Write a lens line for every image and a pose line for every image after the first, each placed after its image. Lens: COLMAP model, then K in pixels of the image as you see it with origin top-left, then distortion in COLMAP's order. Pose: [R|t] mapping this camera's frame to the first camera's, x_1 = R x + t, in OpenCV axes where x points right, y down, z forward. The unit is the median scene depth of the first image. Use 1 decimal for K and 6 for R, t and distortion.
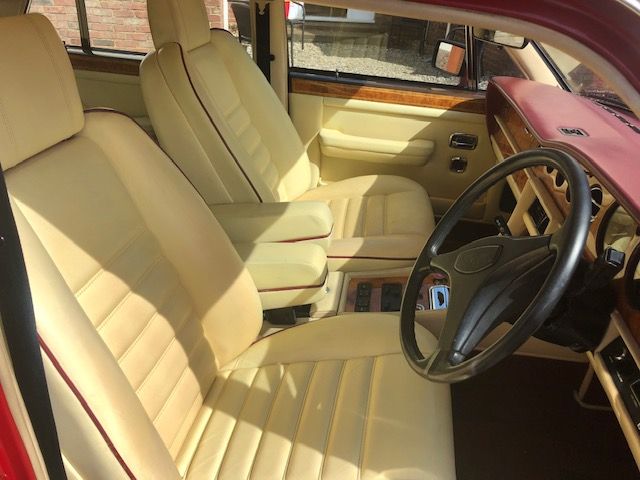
lens RADIAL K [[516.8, 0, 320.0], [0, 516.8, 240.0], [0, 0, 1]] dist [0.002496, -0.001607]
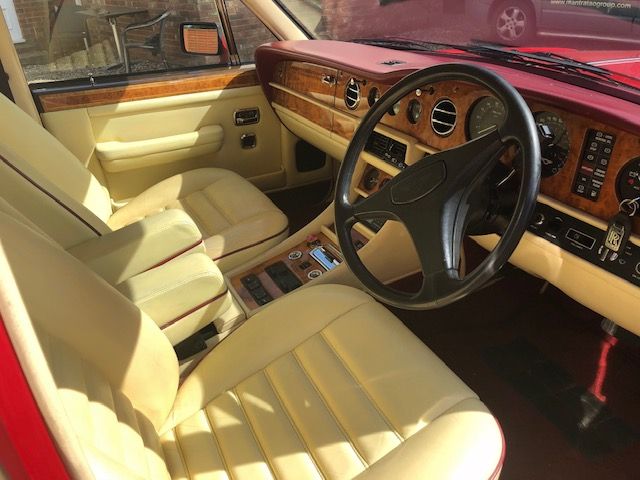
lens RADIAL K [[519.7, 0, 320.0], [0, 519.7, 240.0], [0, 0, 1]] dist [-0.001234, 0.005186]
pose [[0.805879, -0.363370, 0.467462, -0.167755], [0.364959, 0.926559, 0.091069, -0.011231], [-0.466223, 0.097214, 0.879310, 0.085196]]
